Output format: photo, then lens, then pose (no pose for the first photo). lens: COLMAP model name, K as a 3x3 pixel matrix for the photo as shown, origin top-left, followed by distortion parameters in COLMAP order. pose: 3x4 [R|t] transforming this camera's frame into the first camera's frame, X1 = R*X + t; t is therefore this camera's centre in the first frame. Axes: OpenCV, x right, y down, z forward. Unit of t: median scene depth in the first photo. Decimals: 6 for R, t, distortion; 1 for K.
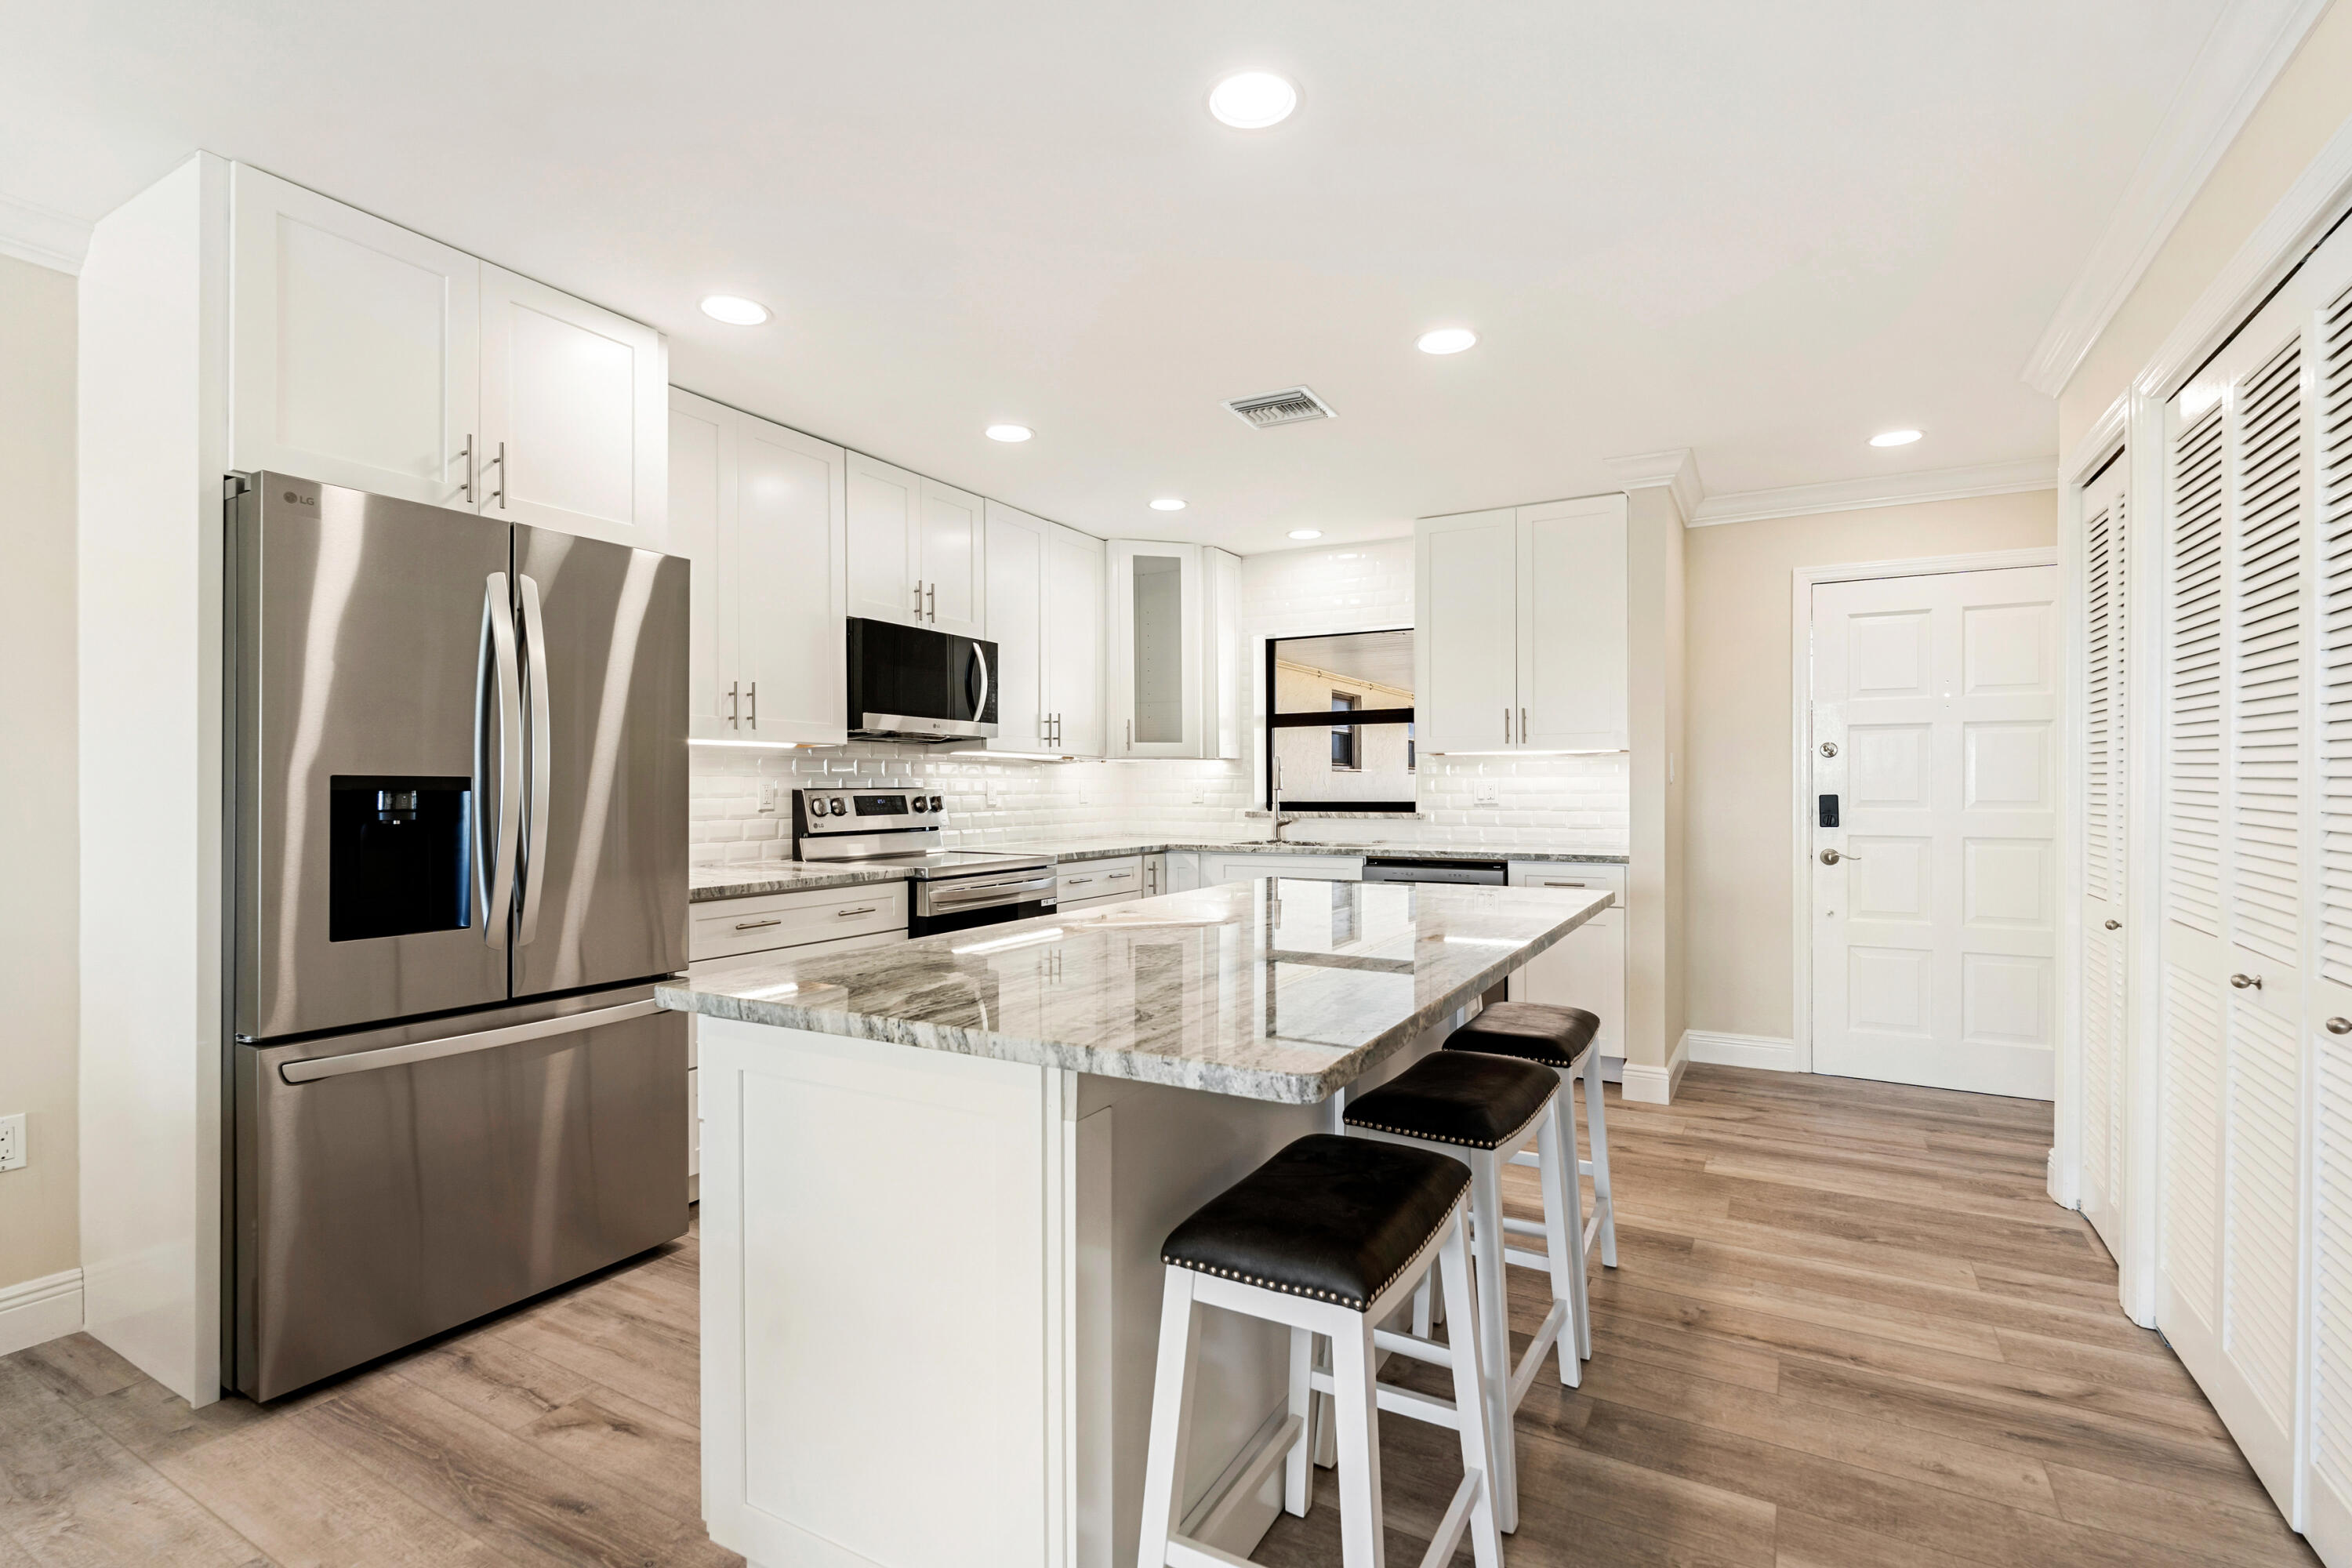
lens RADIAL K [[1100.0, 0, 1176.0], [0, 1100.0, 784.0], [0, 0, 1]] dist [0.013123, -0.007002]
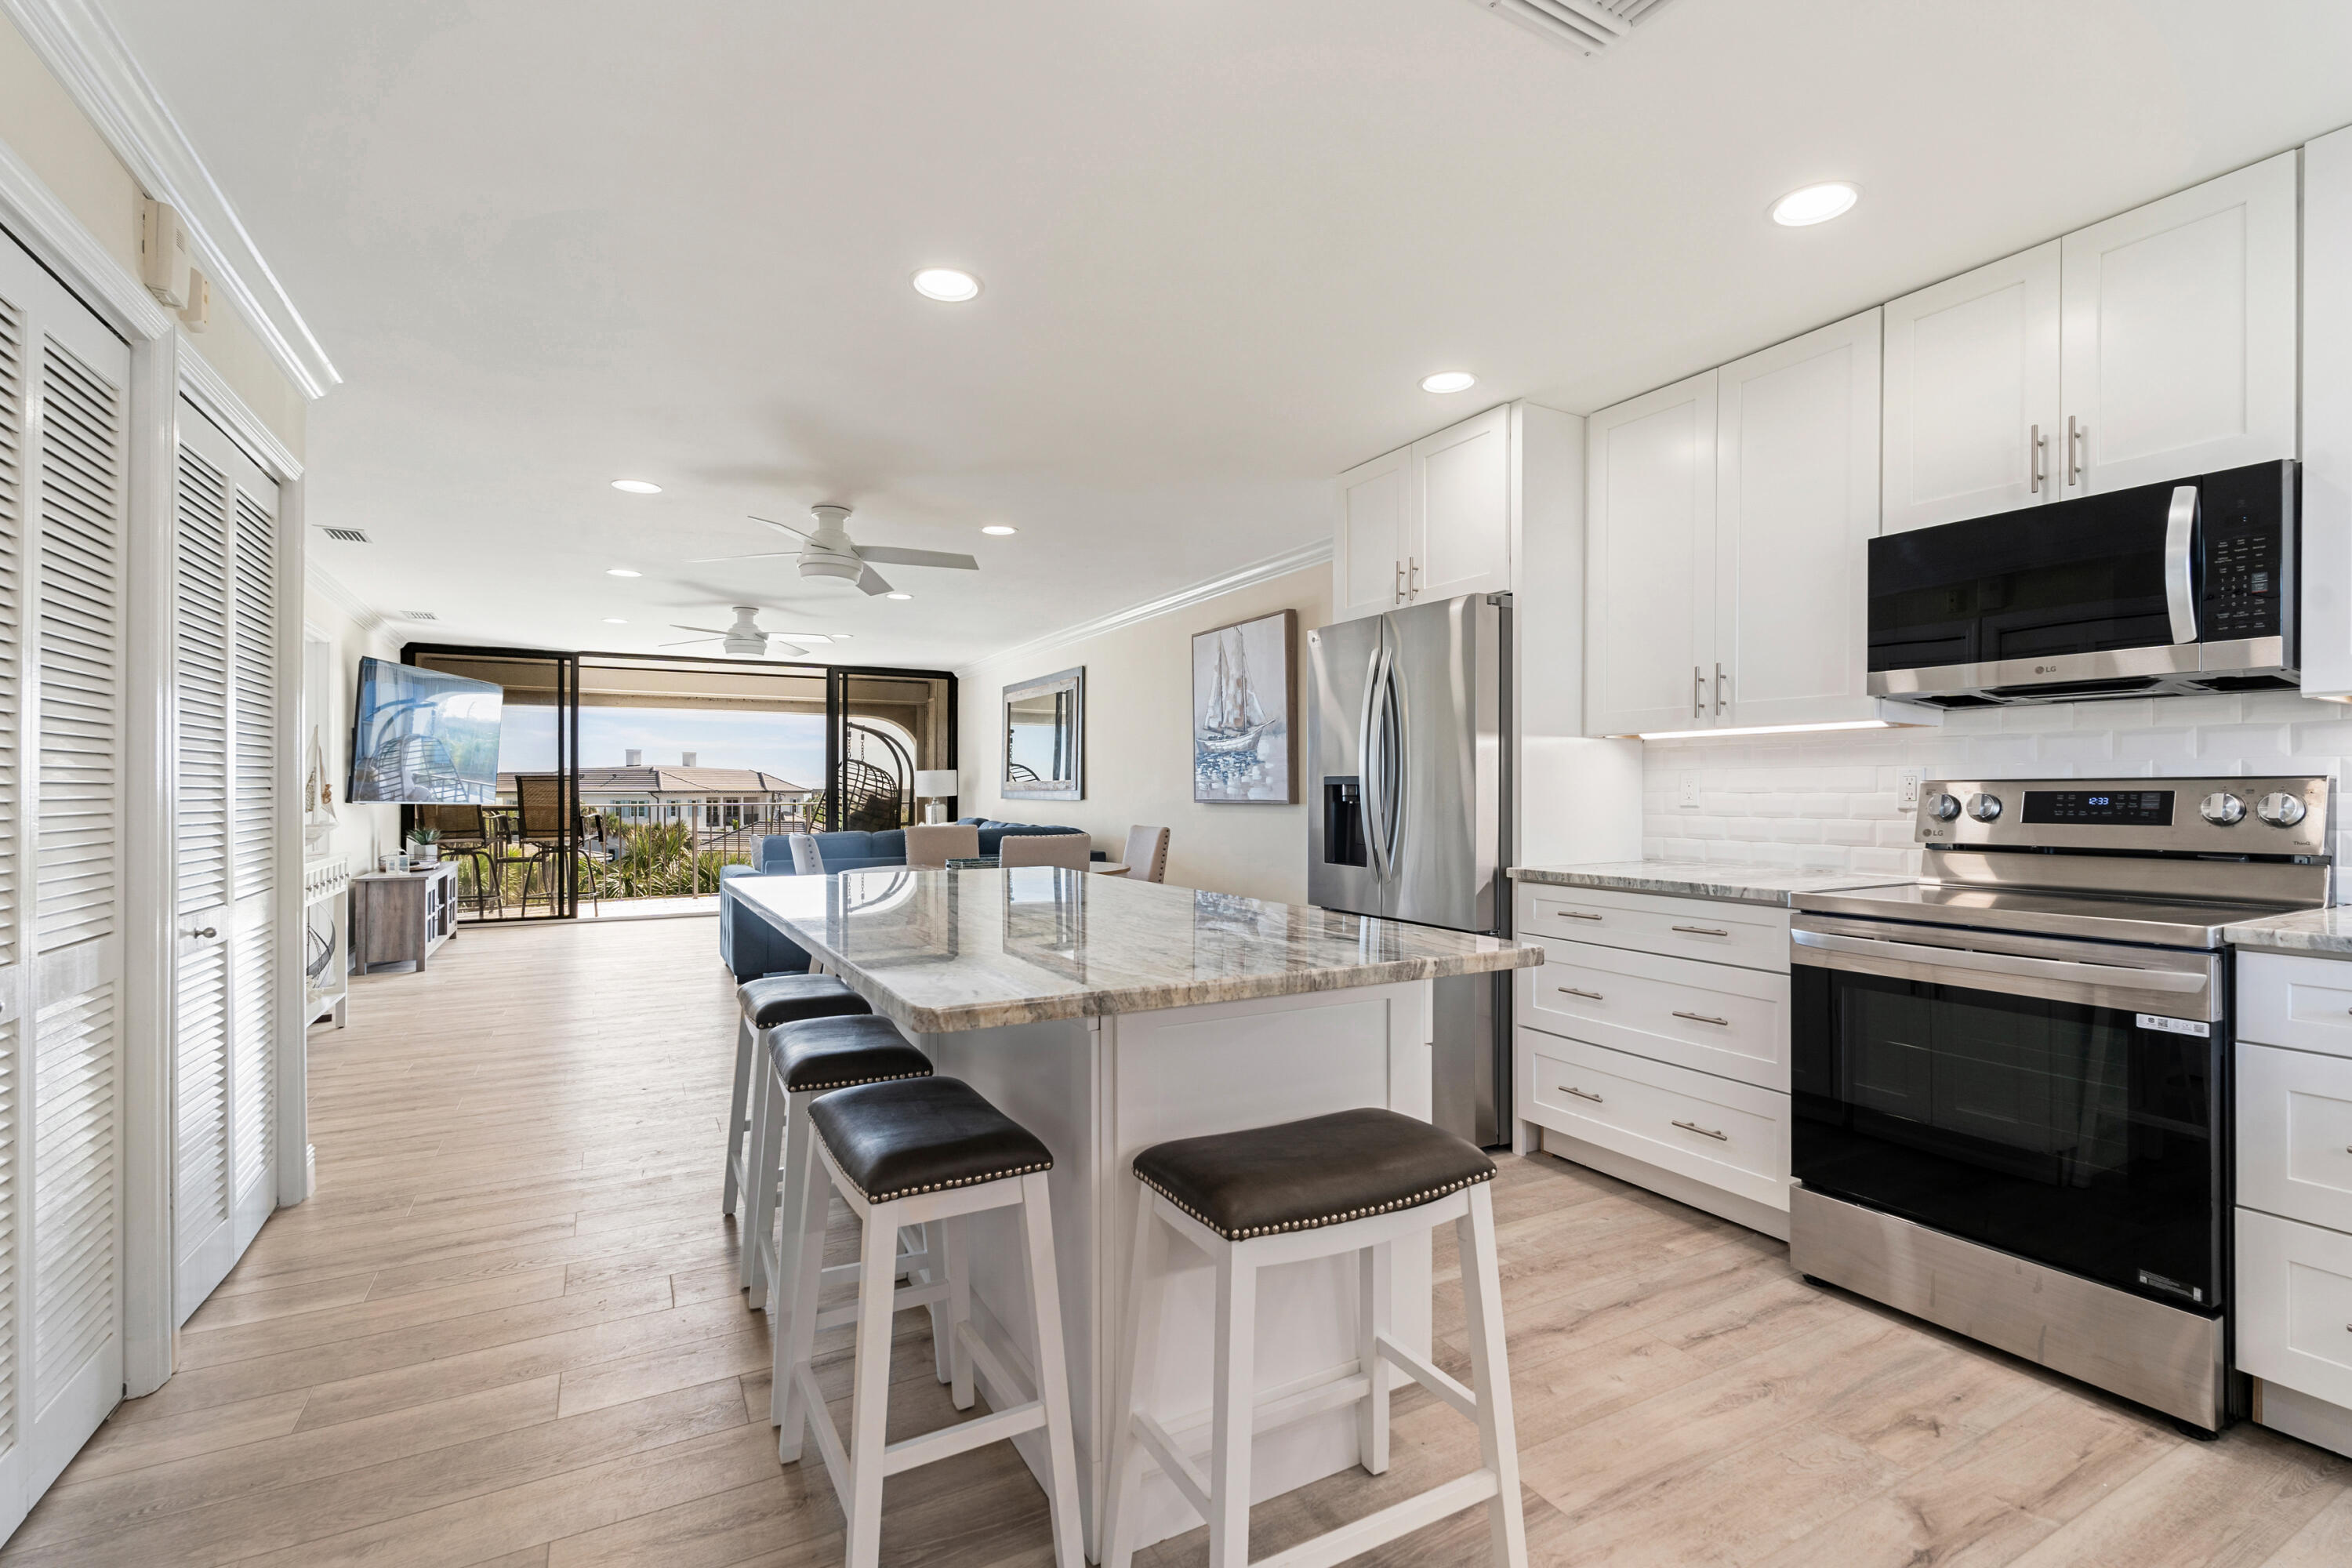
lens RADIAL K [[1065.5, 0, 1162.1], [0, 1065.5, 757.0], [0, 0, 1]] dist [-0.002007, -0.000069]
pose [[-0.545306, -0.028060, -0.837767, 0.453809], [0.001243, 0.999411, -0.034283, 0.010652], [0.838236, -0.019736, -0.544950, 0.845869]]
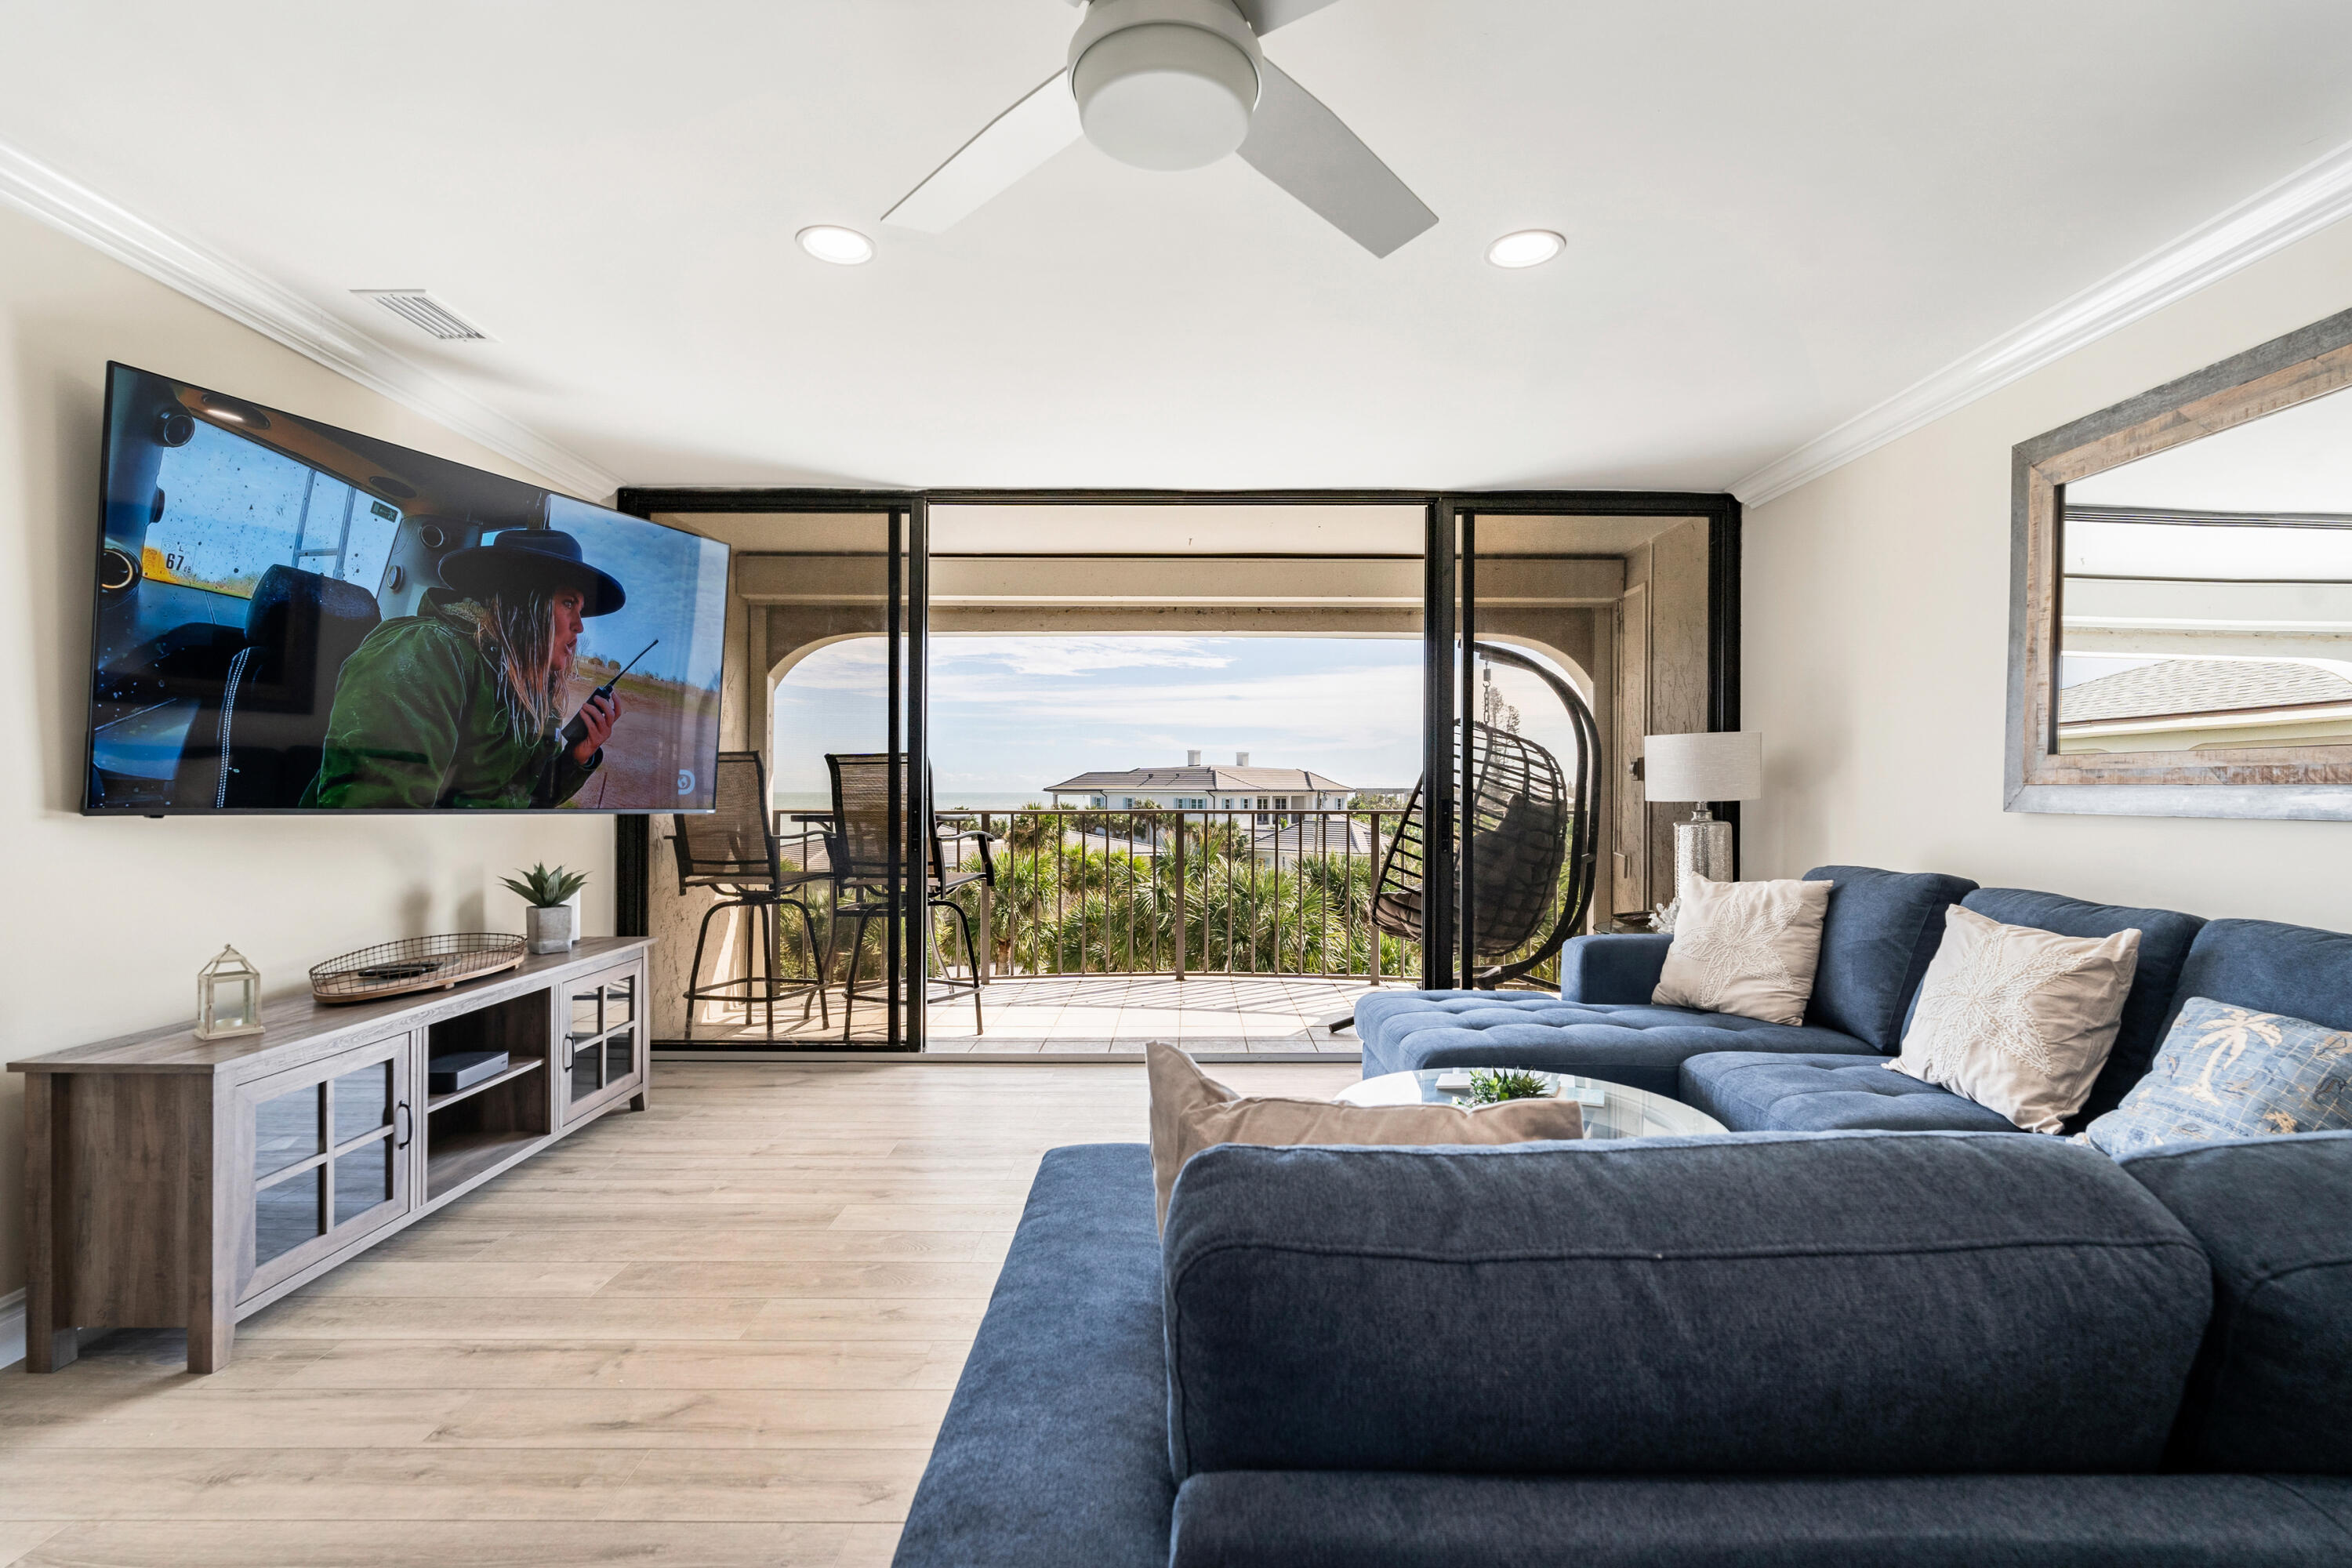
lens RADIAL K [[1054.5, 0, 1176.7], [0, 1054.5, 782.3], [0, 0, 1]] dist [0.001455, 0.000141]
pose [[-0.873008, -0.006713, -0.487660, -0.391347], [-0.002238, 0.999950, -0.009758, 0.009678], [0.487701, -0.007427, -0.872979, -0.261592]]
